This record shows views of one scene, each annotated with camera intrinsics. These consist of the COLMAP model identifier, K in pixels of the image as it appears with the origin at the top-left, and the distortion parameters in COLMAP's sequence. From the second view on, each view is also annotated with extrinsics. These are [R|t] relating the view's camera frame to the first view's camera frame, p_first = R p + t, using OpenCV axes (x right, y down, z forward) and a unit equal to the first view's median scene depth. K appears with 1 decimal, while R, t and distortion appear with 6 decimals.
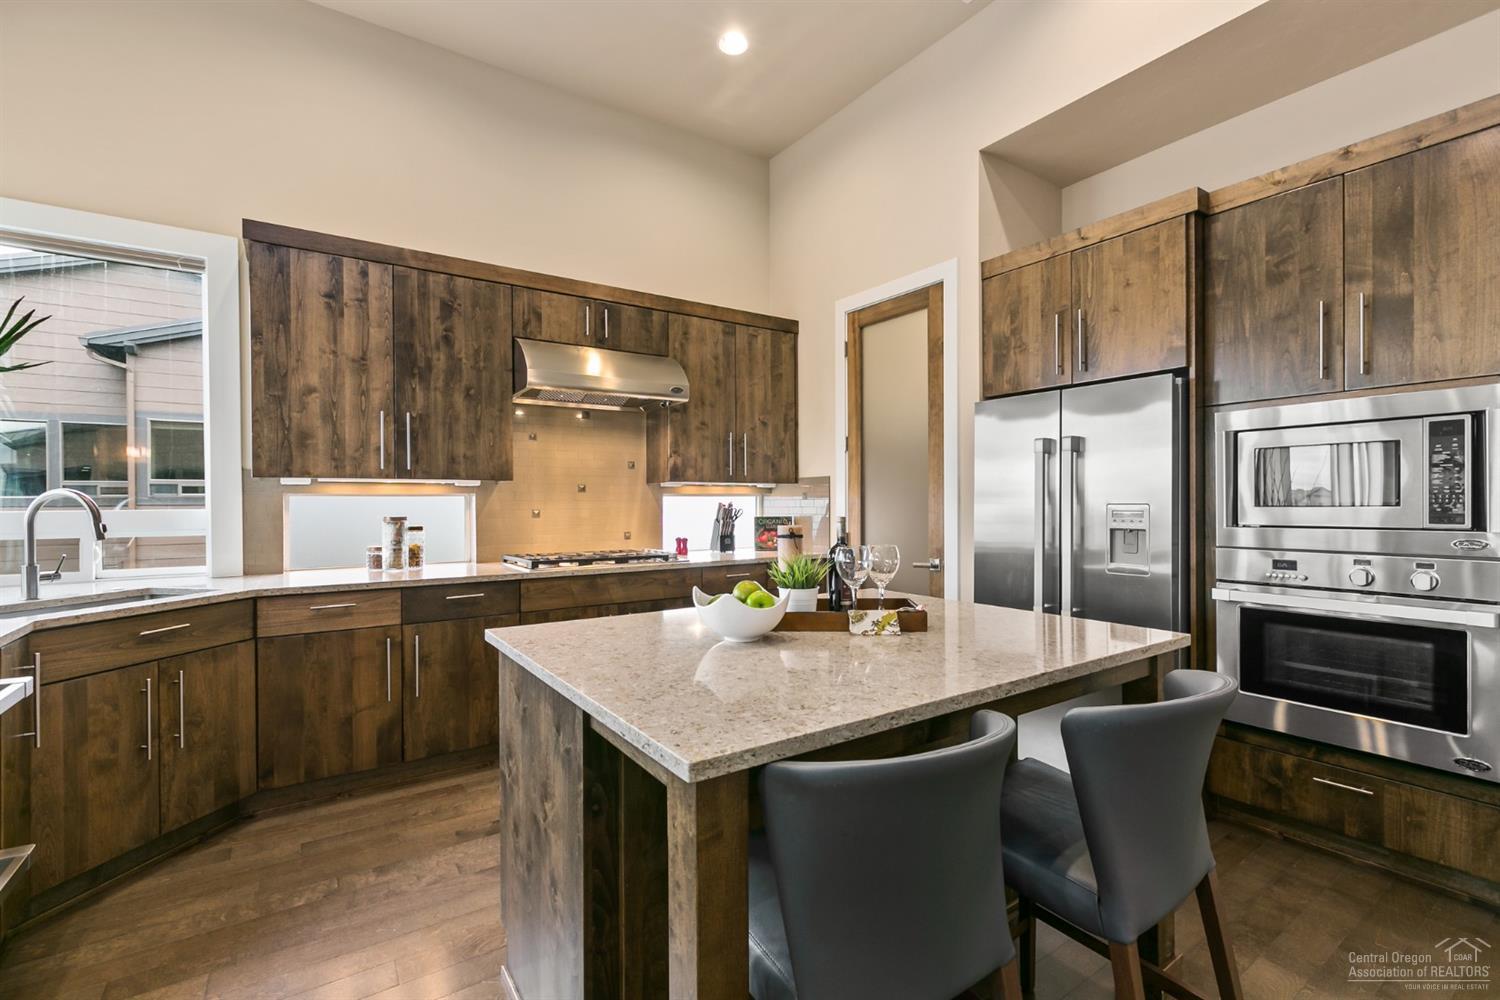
lens RADIAL K [[671.7, 0, 750.3], [0, 671.7, 491.6], [0, 0, 1]] dist [0.001300, -0.000065]
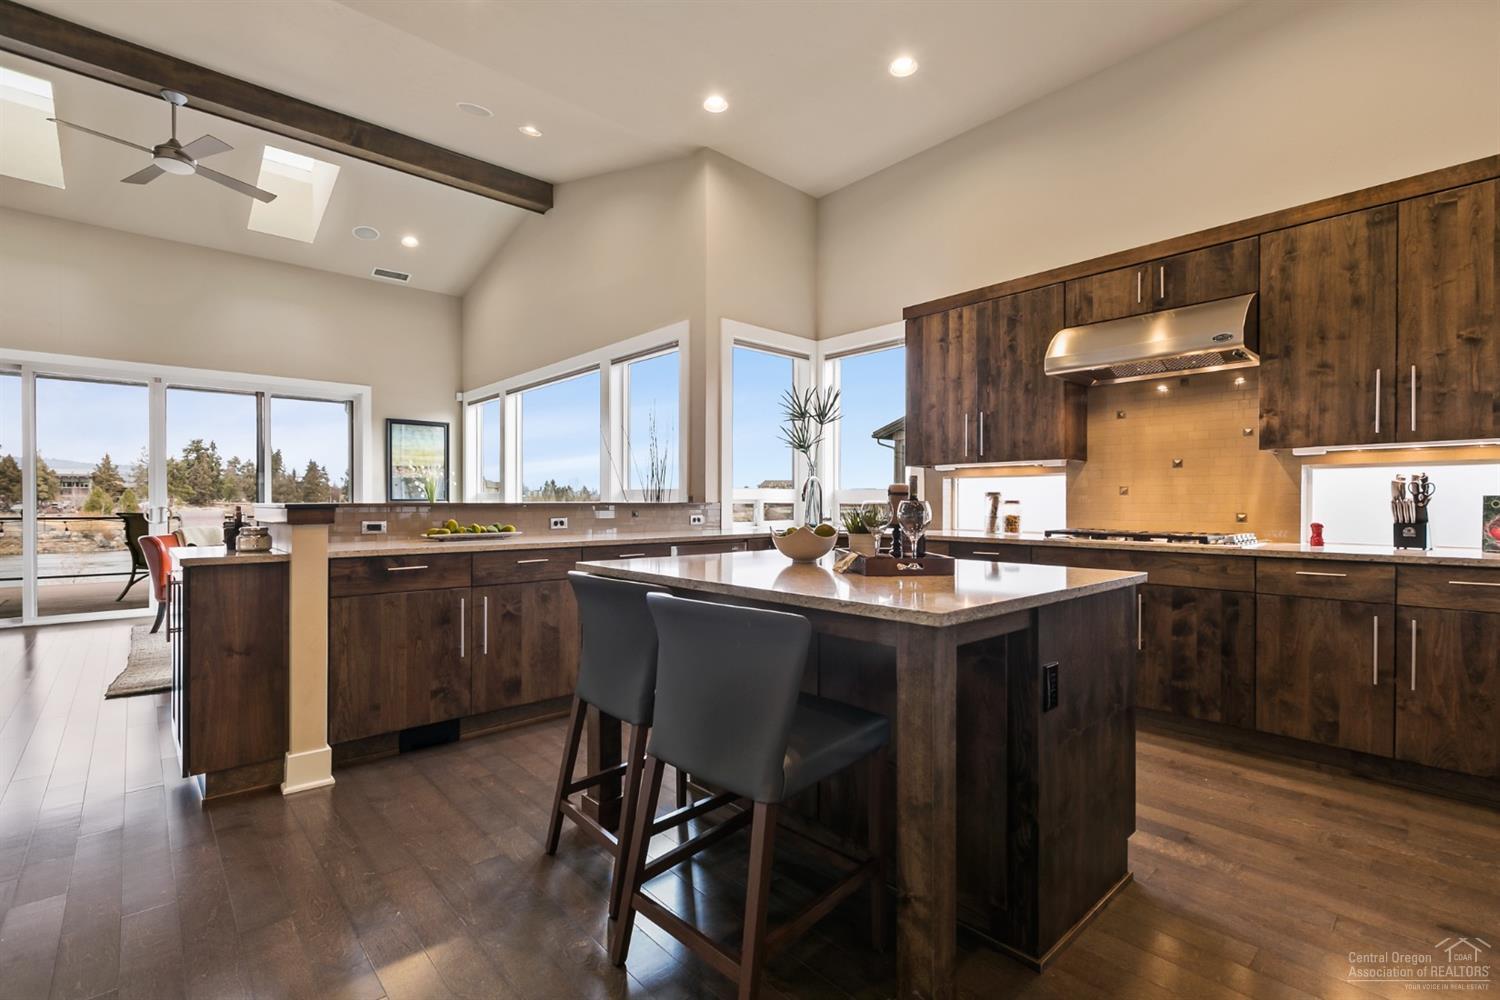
lens RADIAL K [[679.1, 0, 750.0], [0, 679.1, 500.0], [0, 0, 1]] dist [0.003599, -0.000073]
pose [[0.128899, -0.000512, -0.991658, 0.708607], [0.007470, 0.999972, 0.000455, 0.047487], [0.991630, -0.007466, 0.128899, 0.355645]]
